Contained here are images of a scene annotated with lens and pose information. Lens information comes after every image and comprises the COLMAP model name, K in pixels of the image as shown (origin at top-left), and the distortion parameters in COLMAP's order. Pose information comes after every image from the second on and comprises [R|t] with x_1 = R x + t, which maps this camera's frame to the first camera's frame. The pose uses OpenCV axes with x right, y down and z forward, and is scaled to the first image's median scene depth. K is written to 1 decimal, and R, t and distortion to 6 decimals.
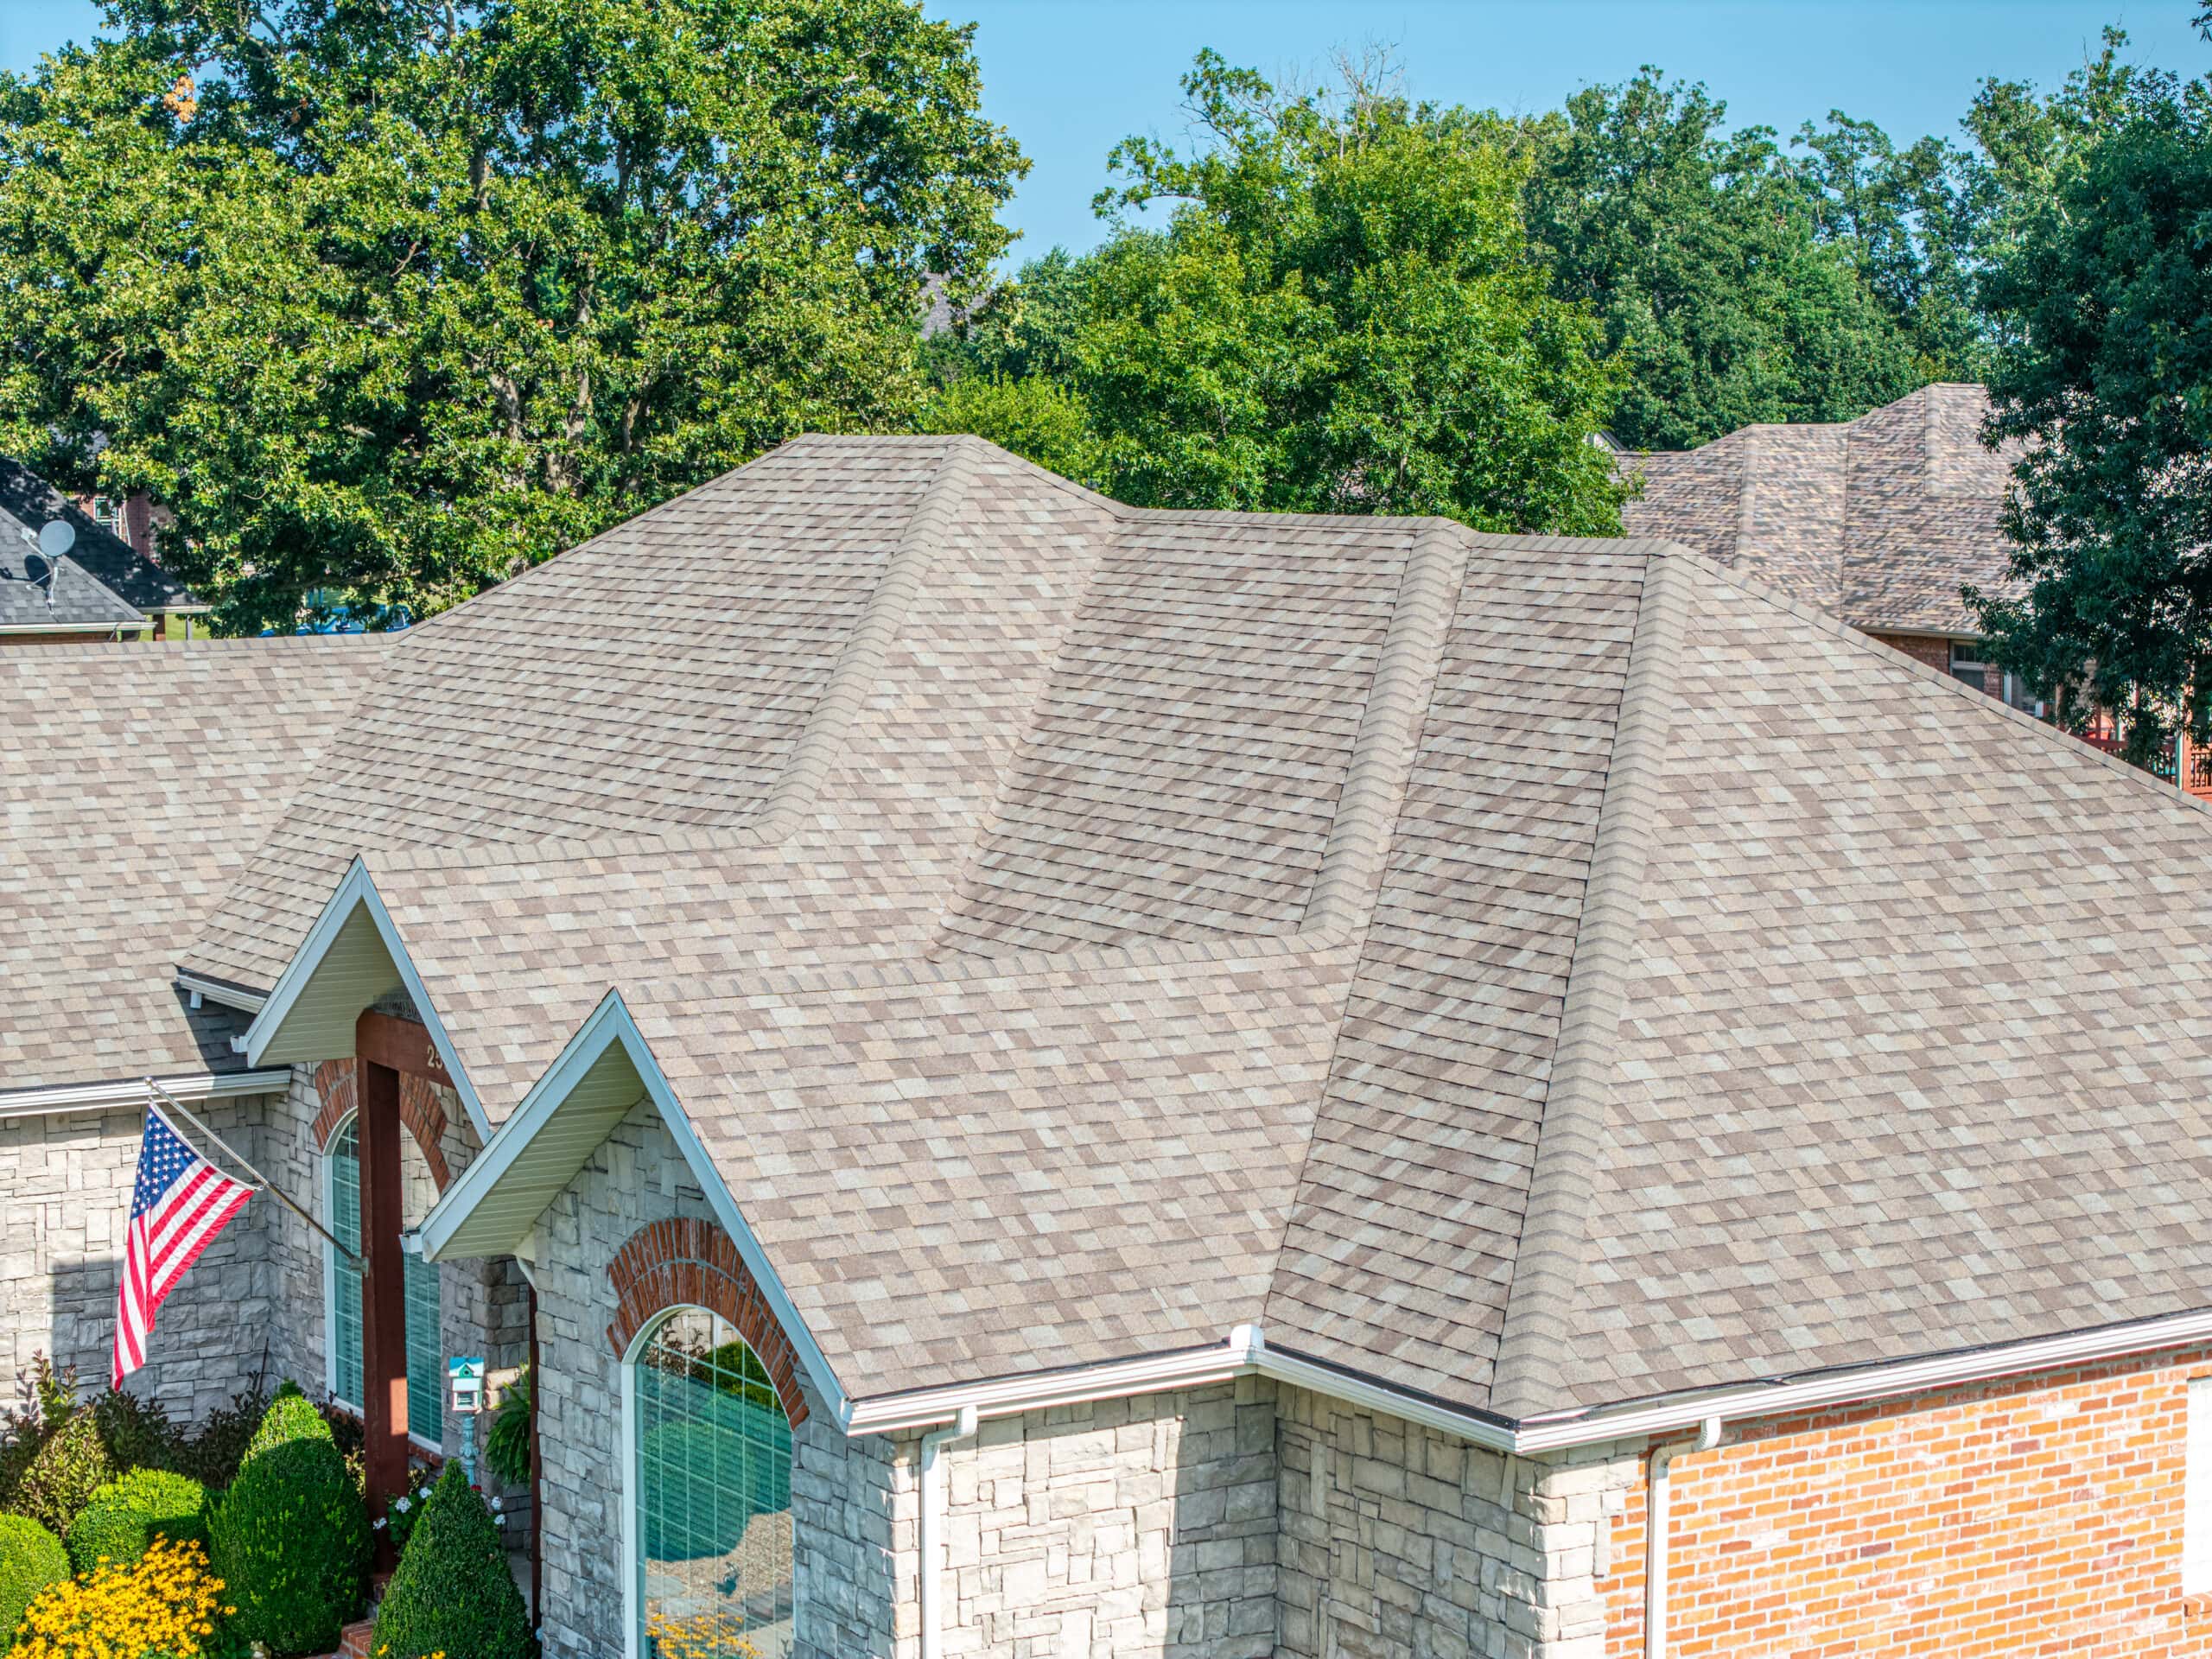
lens RADIAL K [[4458.4, 0, 1114.0], [0, 4458.4, 825.9], [0, 0, 1]] dist [-0.122393, 0.000000]
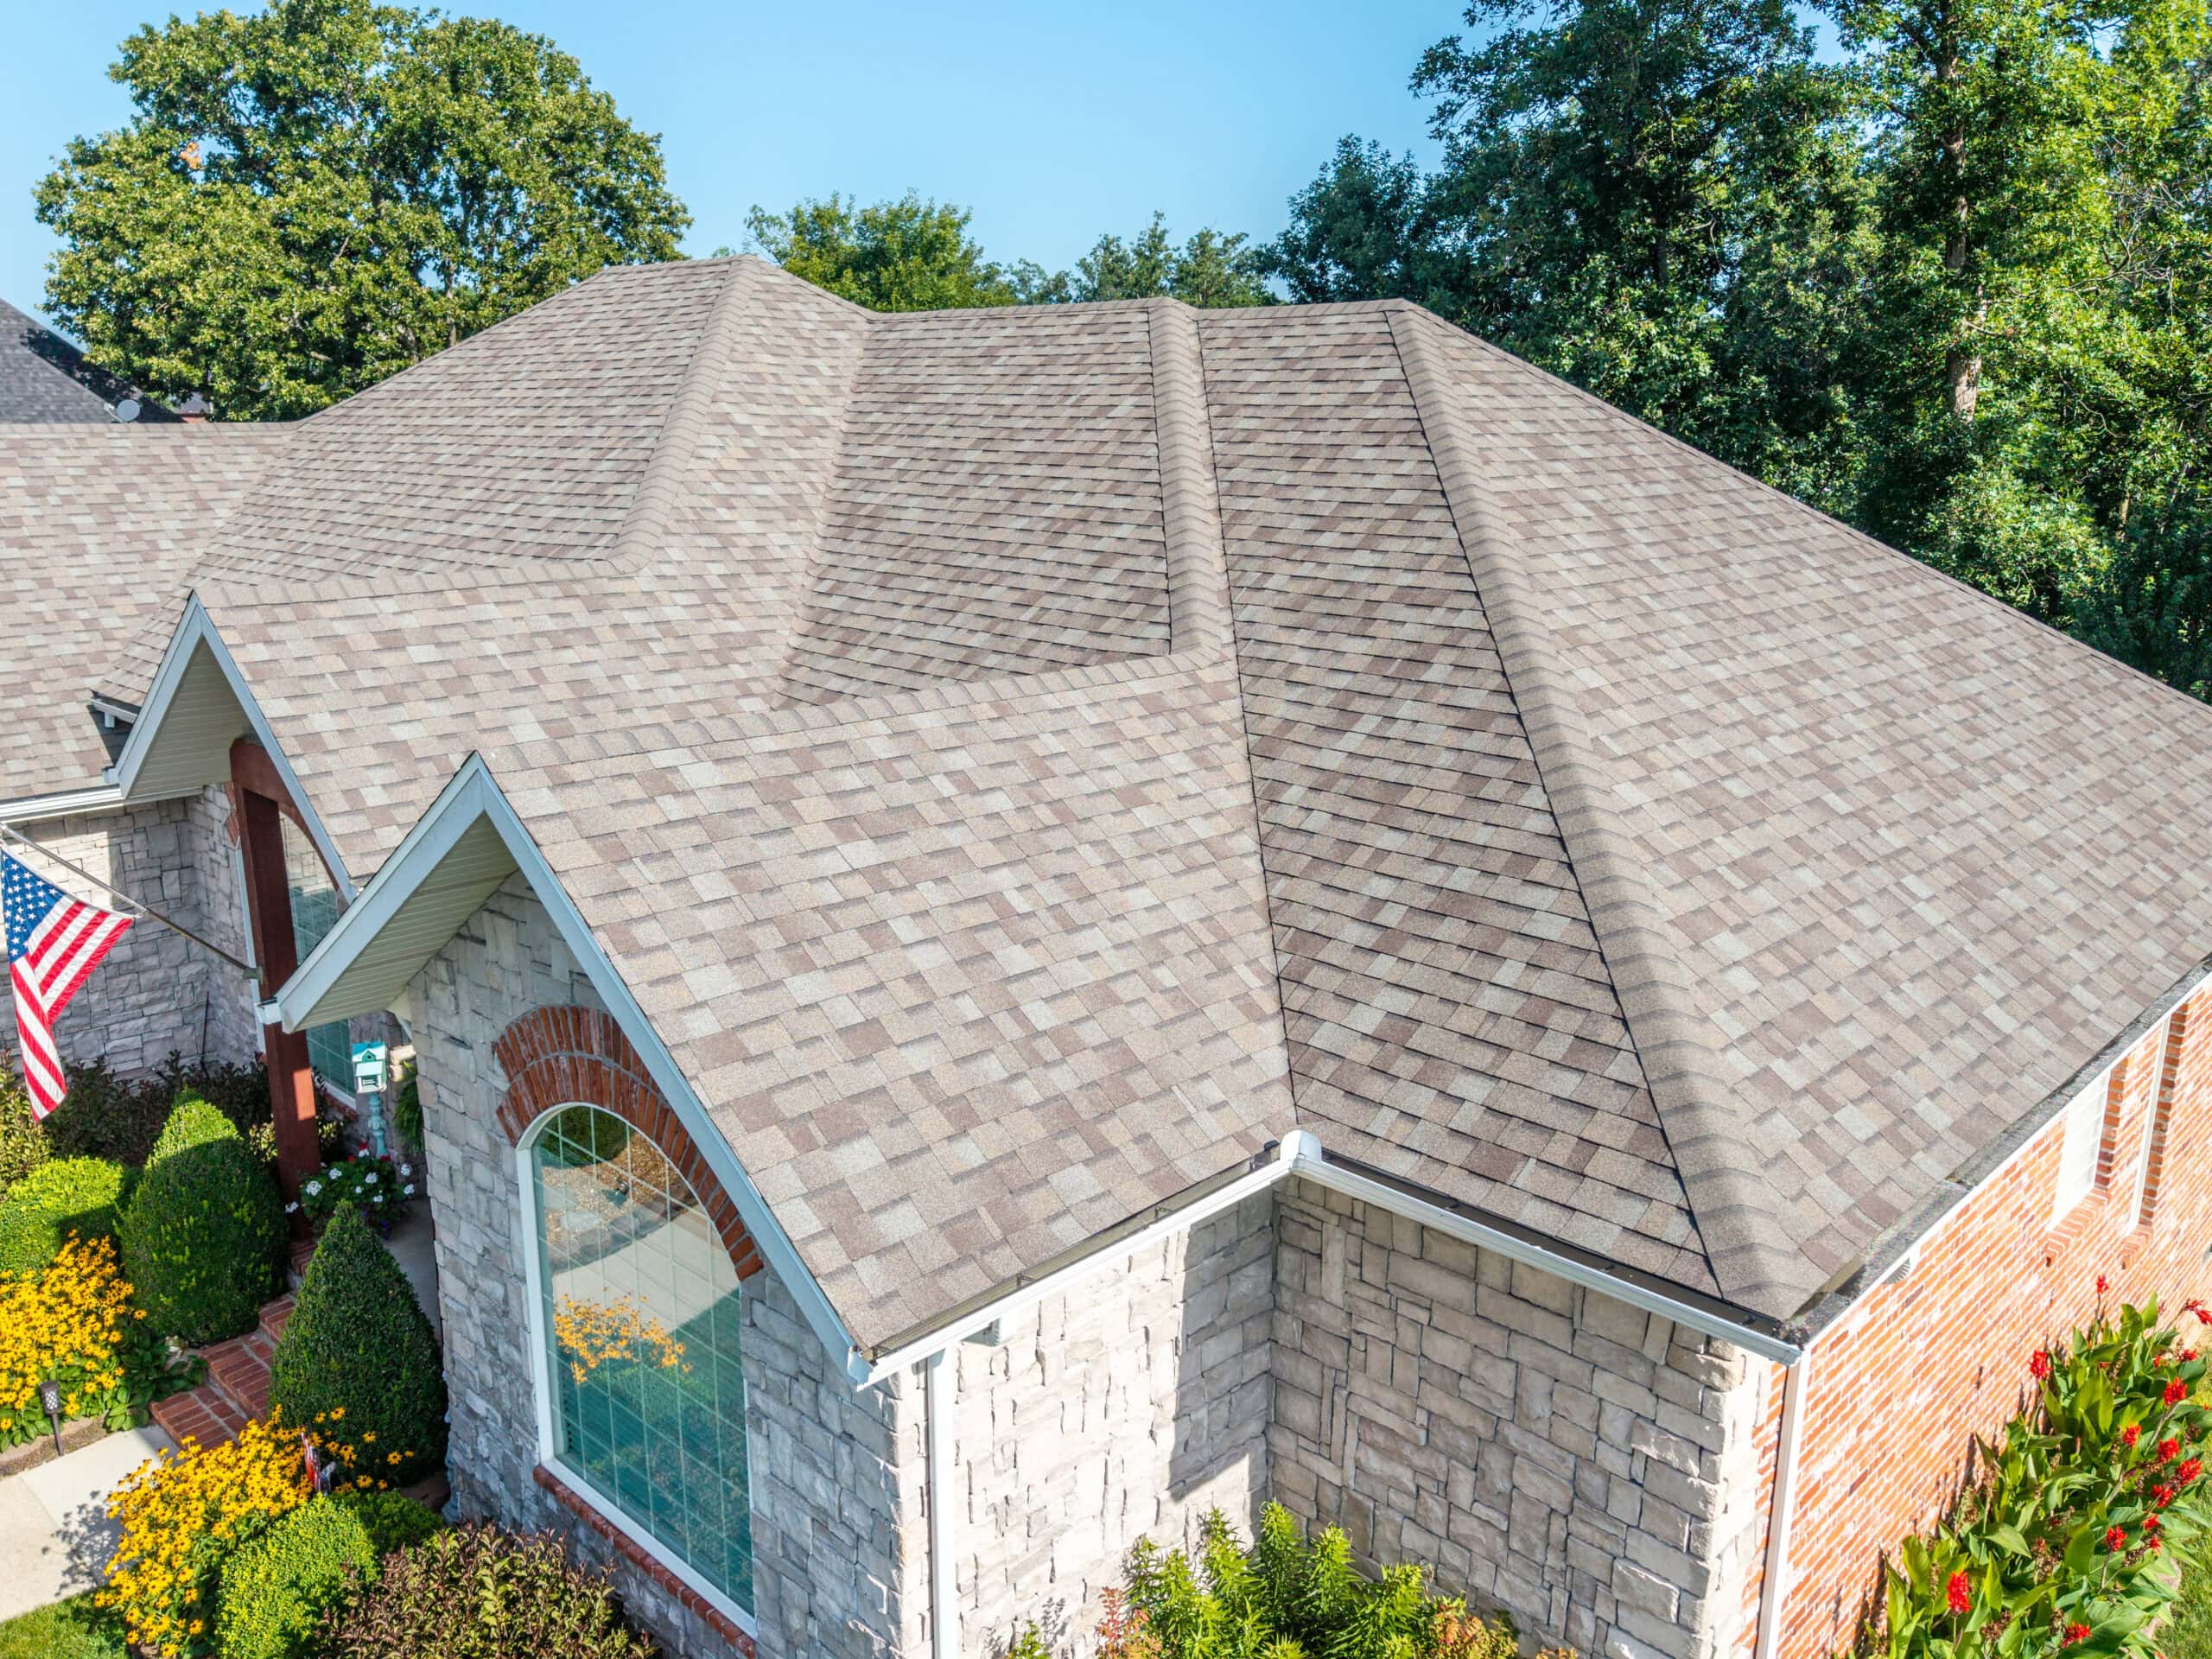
lens RADIAL K [[1738.5, 0, 1100.5], [0, 1738.5, 837.0], [0, 0, 1]] dist [0.046054, -0.063313]
pose [[0.975739, -0.050338, 0.213073, -0.058798], [0.018091, 0.988419, 0.150667, 0.005337], [-0.218190, -0.143157, 0.965349, 0.557318]]
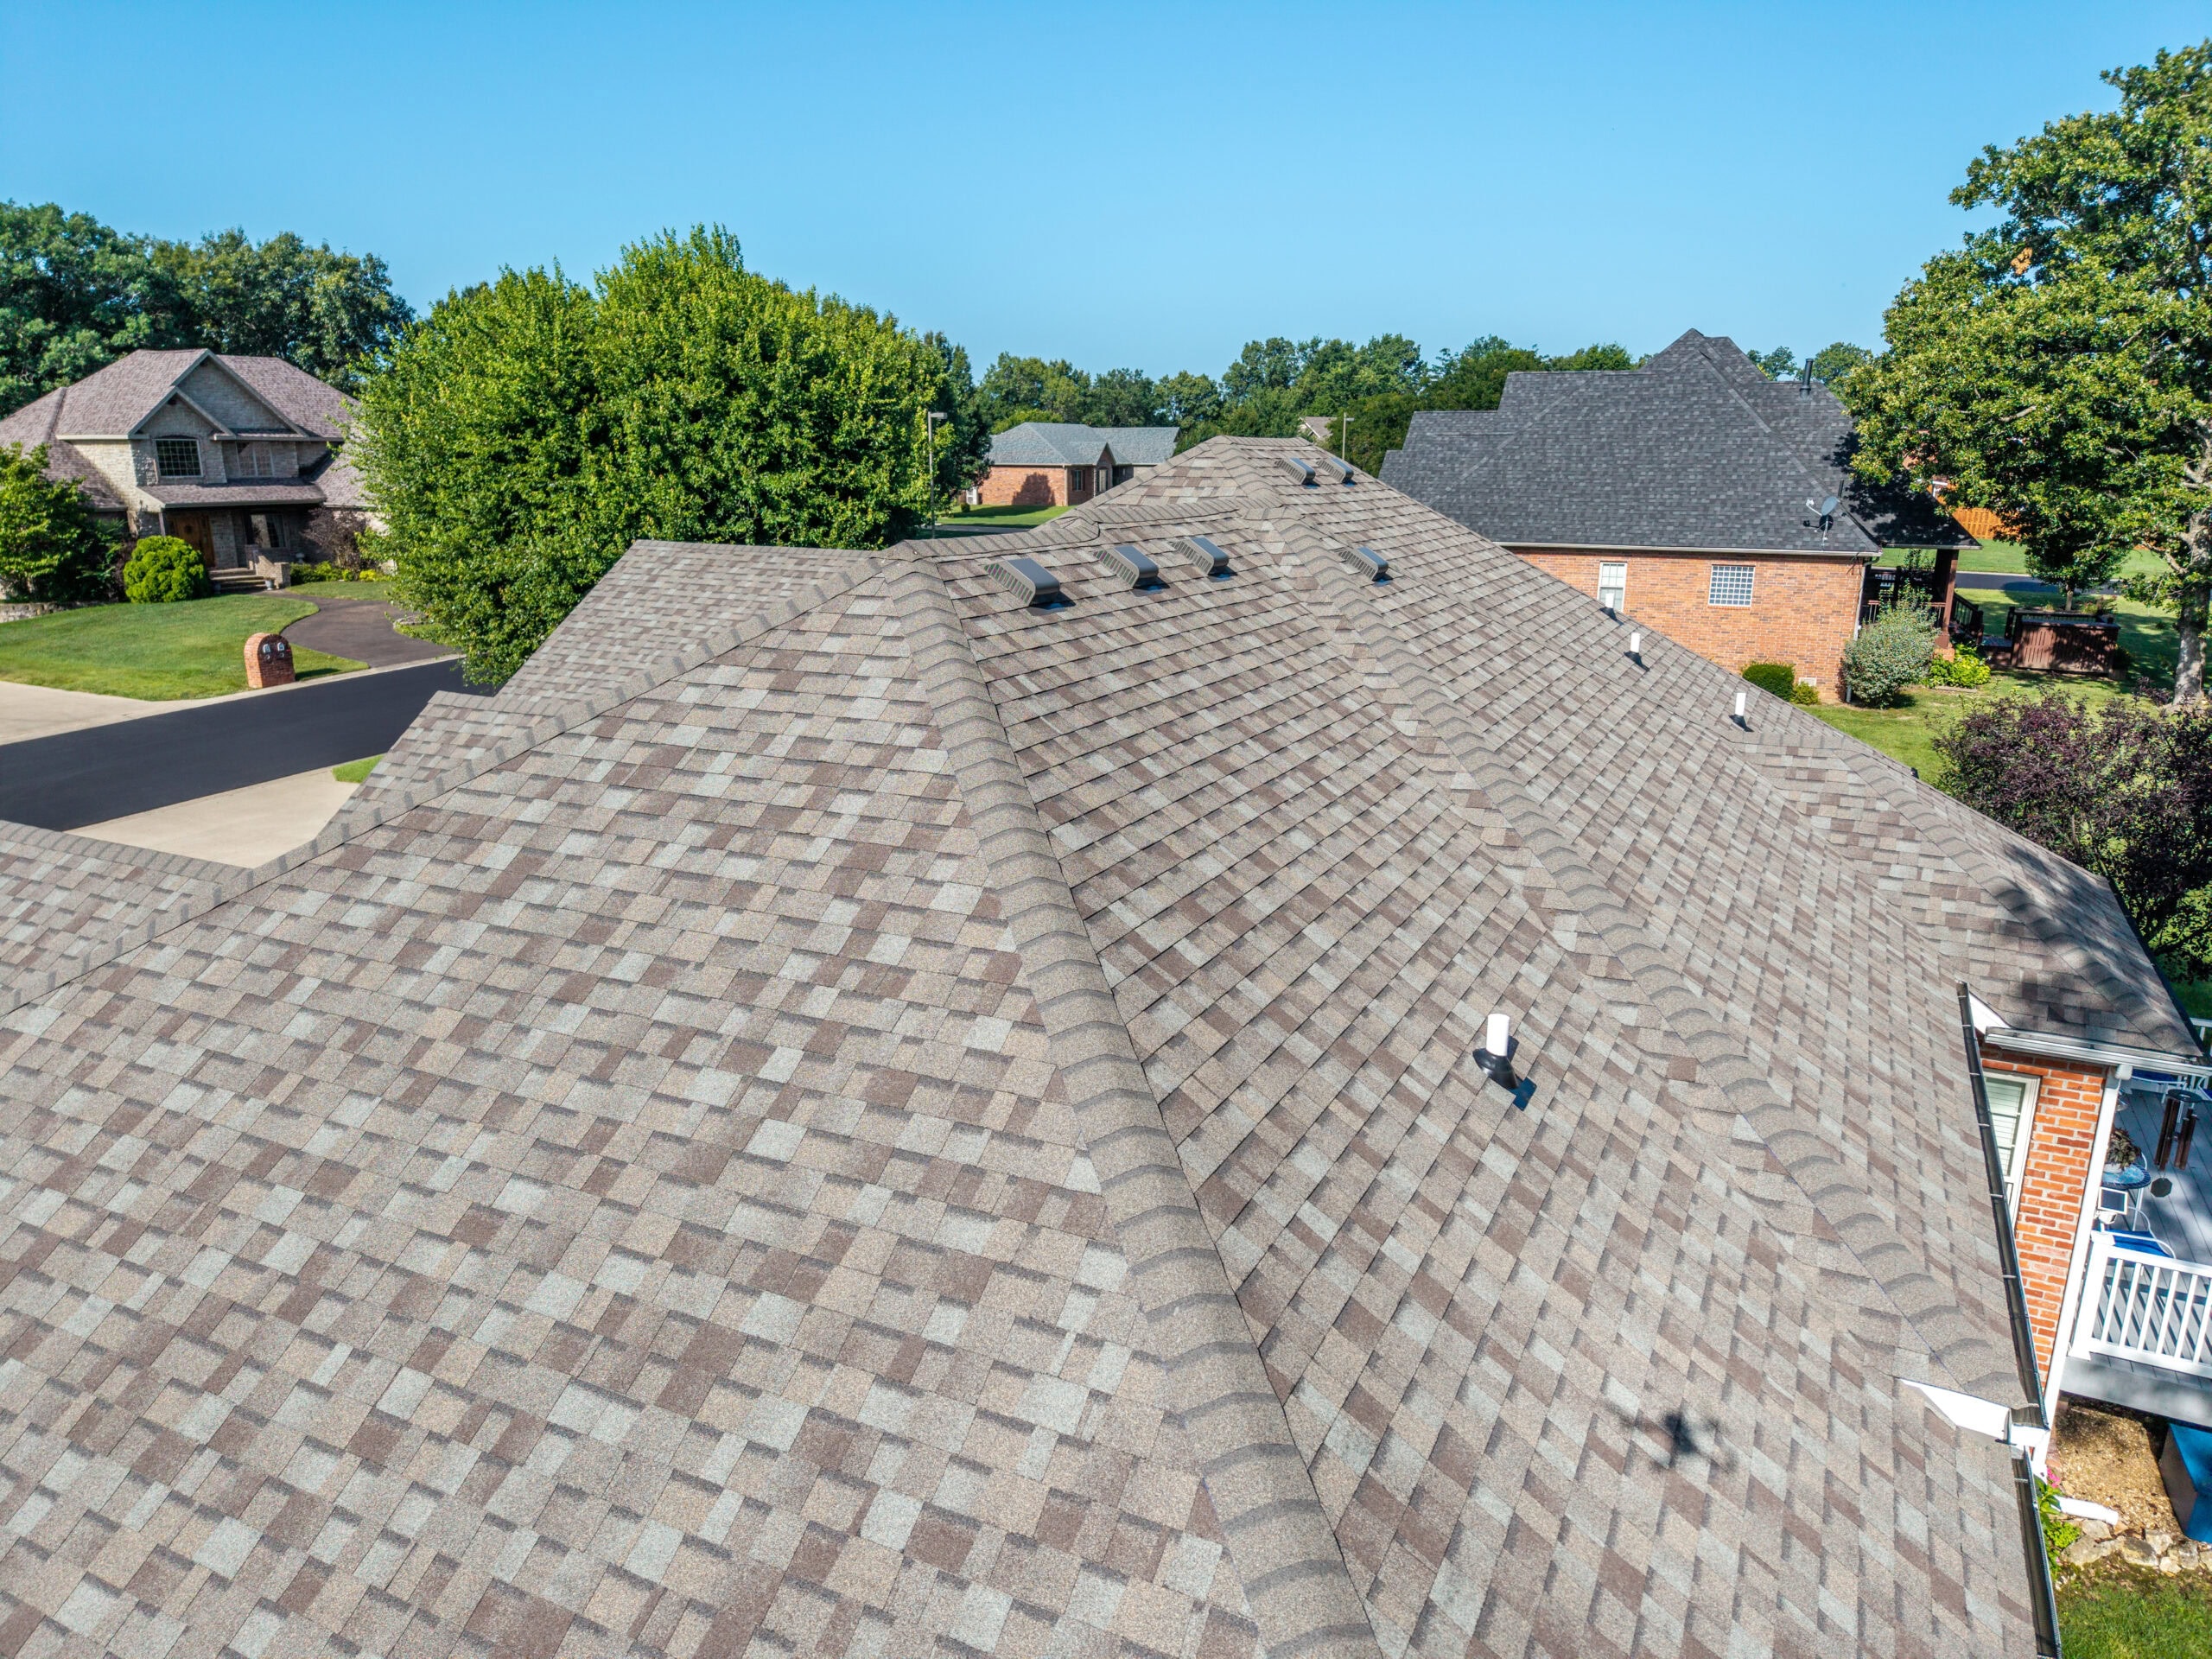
lens RADIAL K [[1479.6, 0, 1108.6], [0, 1479.6, 841.9], [0, 0, 1]] dist [0.017164, -0.013688]
pose [[0.504108, 0.218350, -0.835583, 0.405333], [-0.080175, 0.975166, 0.206456, -0.070262], [0.859911, -0.037083, 0.509095, 0.894525]]
